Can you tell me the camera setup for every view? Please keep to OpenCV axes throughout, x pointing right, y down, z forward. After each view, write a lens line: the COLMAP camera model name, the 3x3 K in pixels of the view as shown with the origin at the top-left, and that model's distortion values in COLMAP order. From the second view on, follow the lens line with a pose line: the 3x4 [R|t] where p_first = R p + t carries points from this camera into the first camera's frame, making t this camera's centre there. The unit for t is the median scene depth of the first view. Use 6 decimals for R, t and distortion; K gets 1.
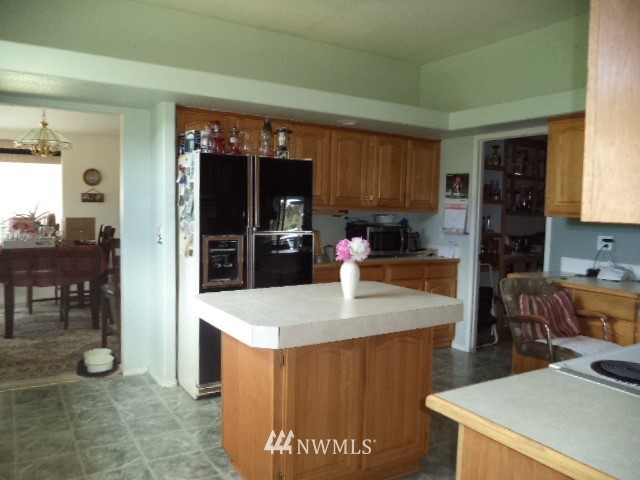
lens RADIAL K [[493.8, 0, 315.8], [0, 493.8, 237.6], [0, 0, 1]] dist [-0.064851, 0.007067]
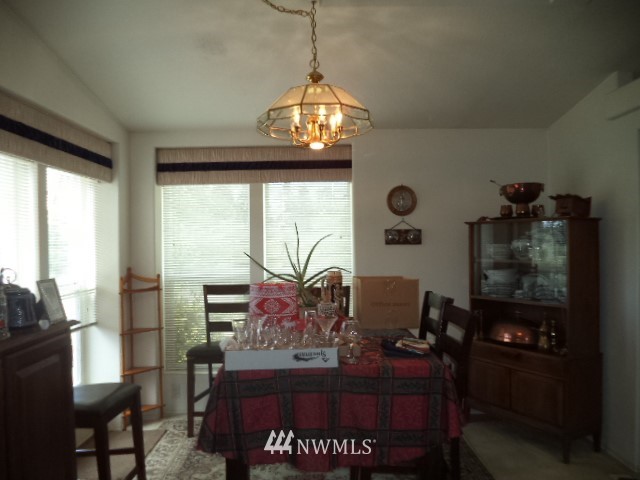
lens RADIAL K [[493.8, 0, 315.8], [0, 493.8, 237.6], [0, 0, 1]] dist [-0.064851, 0.007067]
pose [[0.849304, -0.030642, -0.527014, -0.246294], [-0.005868, 0.997704, -0.067467, -0.042380], [0.527871, 0.060393, 0.847174, 0.468874]]
